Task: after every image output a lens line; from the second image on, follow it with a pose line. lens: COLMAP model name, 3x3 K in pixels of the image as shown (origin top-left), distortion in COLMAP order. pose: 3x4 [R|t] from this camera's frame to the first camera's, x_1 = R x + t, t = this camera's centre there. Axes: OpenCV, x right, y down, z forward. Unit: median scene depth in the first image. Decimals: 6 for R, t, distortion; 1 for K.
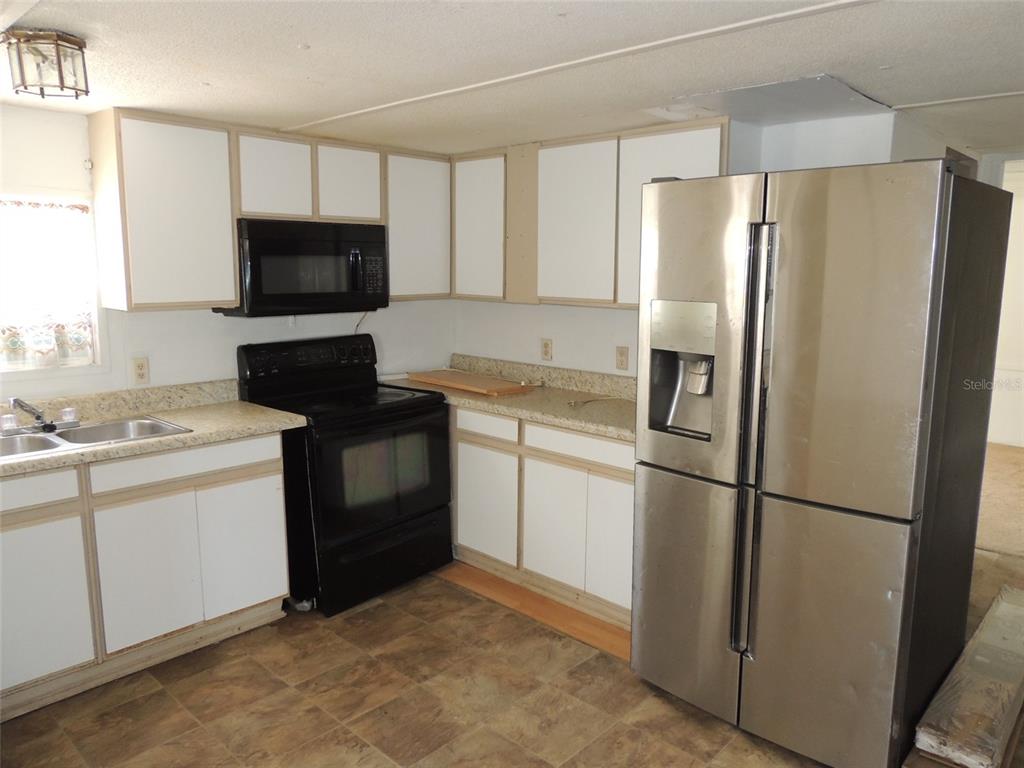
lens RADIAL K [[725.6, 0, 518.6], [0, 725.6, 383.4], [0, 0, 1]] dist [-0.027875, 0.008298]
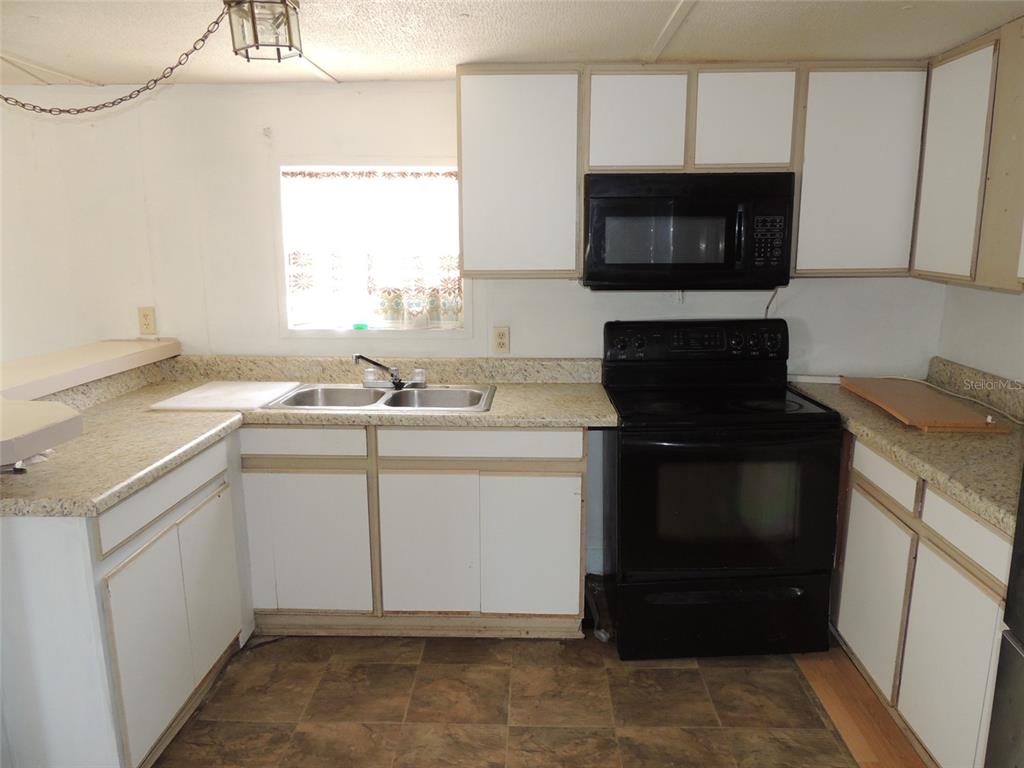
lens RADIAL K [[725.6, 0, 511.7], [0, 725.6, 382.9], [0, 0, 1]] dist [-0.027875, 0.008298]
pose [[0.659744, 0.138116, -0.738689, 0.224886], [-0.108780, 0.990165, 0.087981, -0.048914], [0.743575, 0.022309, 0.668280, 0.360701]]
